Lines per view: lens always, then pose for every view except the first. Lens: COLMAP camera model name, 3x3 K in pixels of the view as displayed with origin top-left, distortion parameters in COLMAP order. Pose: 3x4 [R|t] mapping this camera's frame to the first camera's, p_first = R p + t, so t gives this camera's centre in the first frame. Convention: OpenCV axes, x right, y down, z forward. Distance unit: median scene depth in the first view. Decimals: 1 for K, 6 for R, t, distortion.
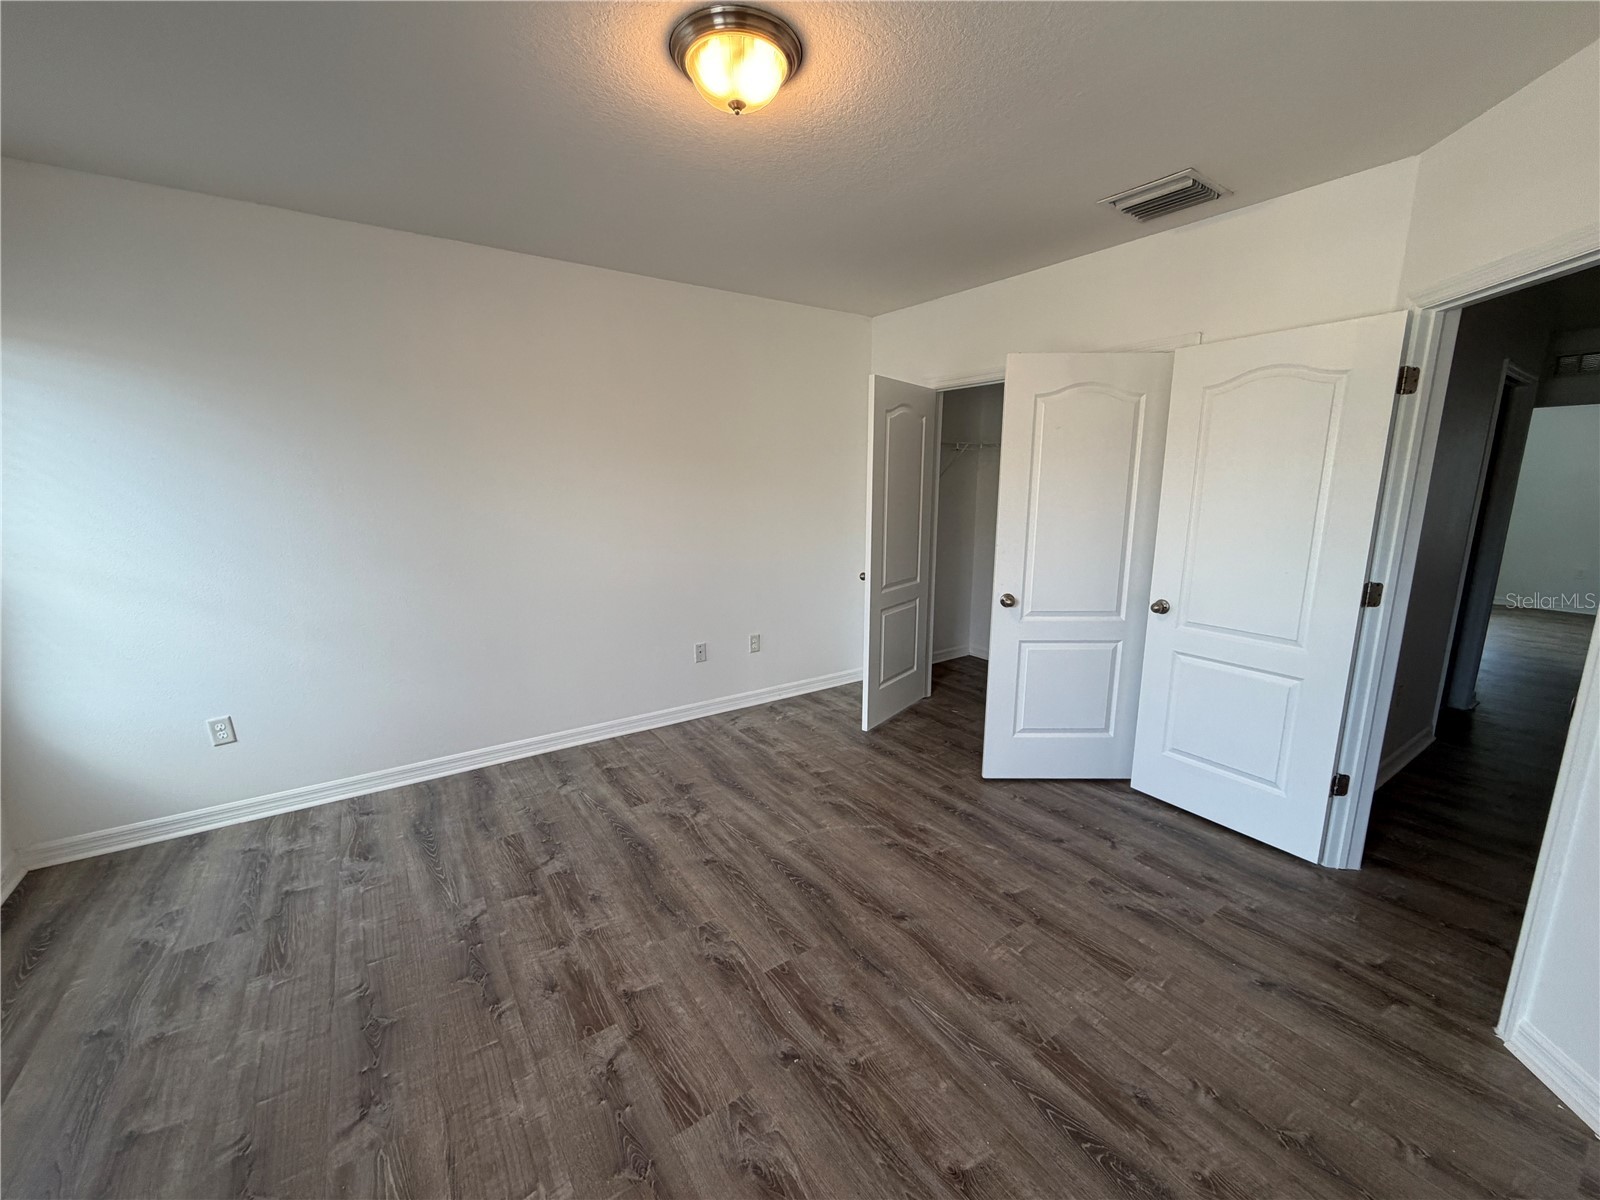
lens RADIAL K [[636.9, 0, 807.1], [0, 636.9, 601.4], [0, 0, 1]] dist [-0.004548, 0.000821]
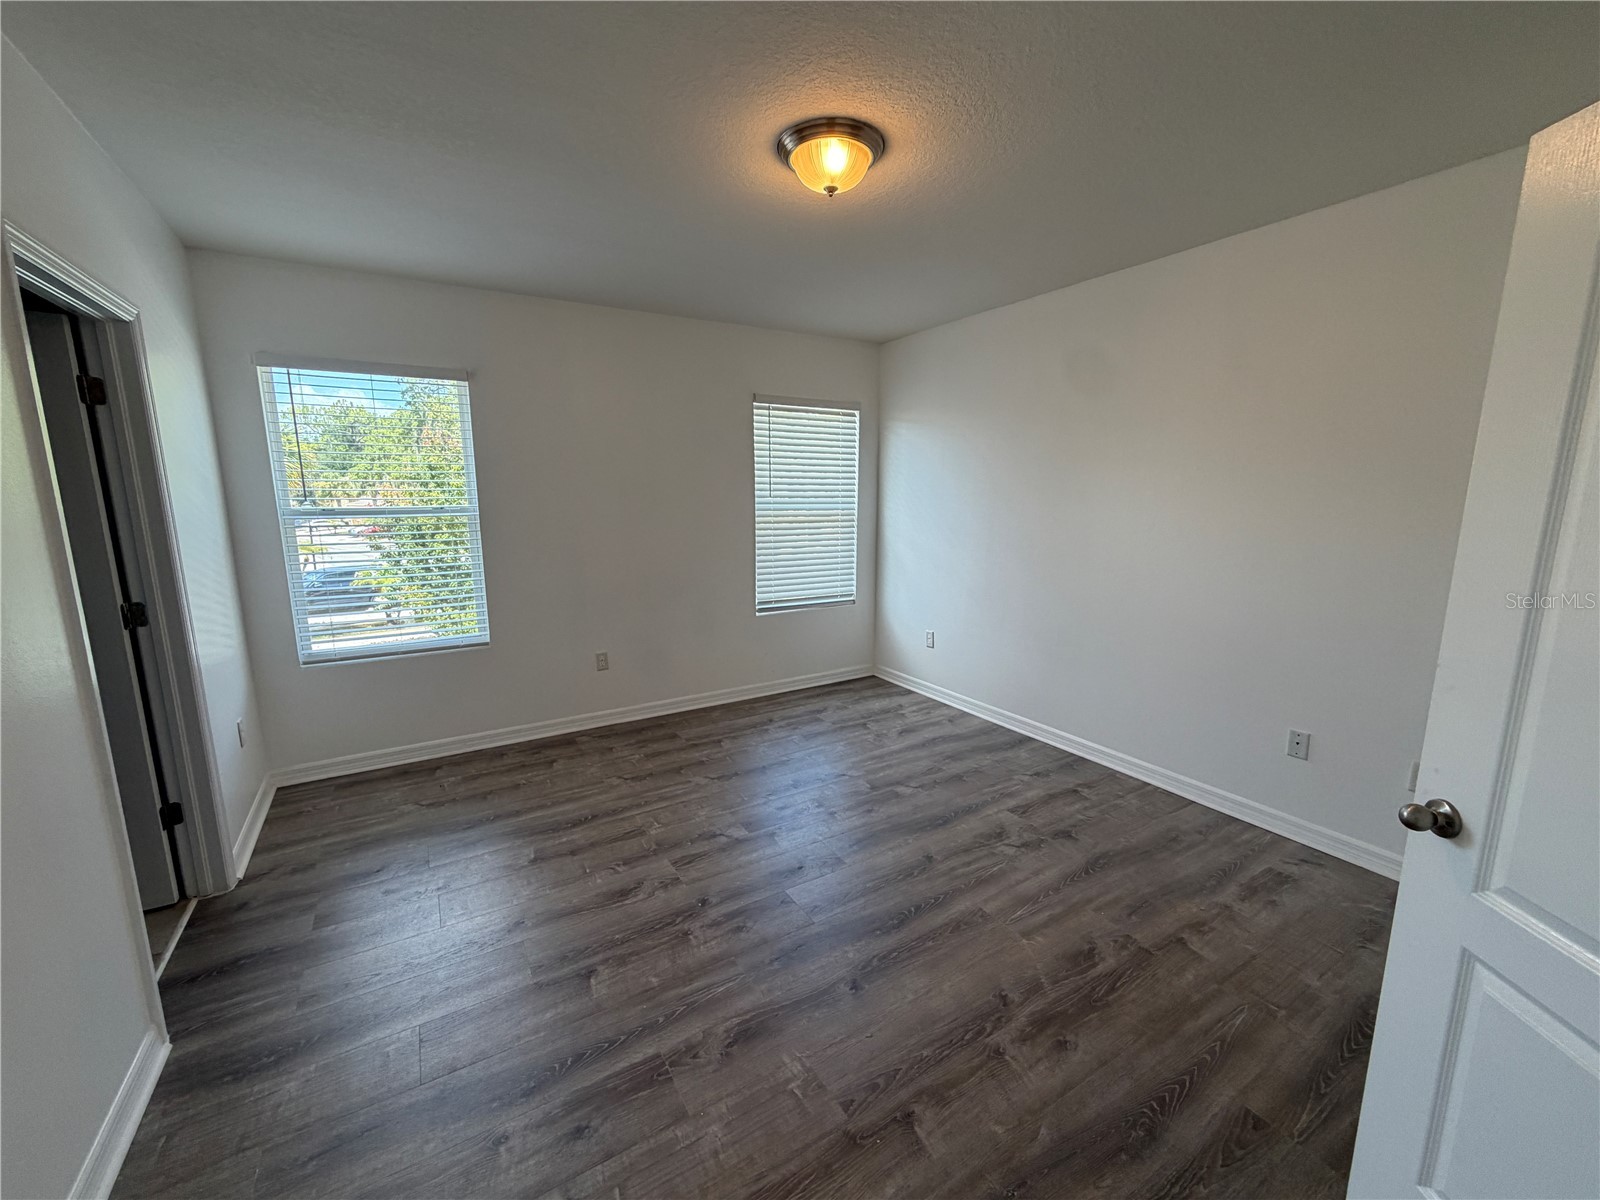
lens RADIAL K [[636.9, 0, 794.7], [0, 636.9, 602.0], [0, 0, 1]] dist [-0.004548, 0.000821]
pose [[-0.064869, 0.174183, -0.982574, 0.783054], [-0.184956, 0.965489, 0.183365, -0.142247], [0.980604, 0.193627, -0.030414, 0.704843]]
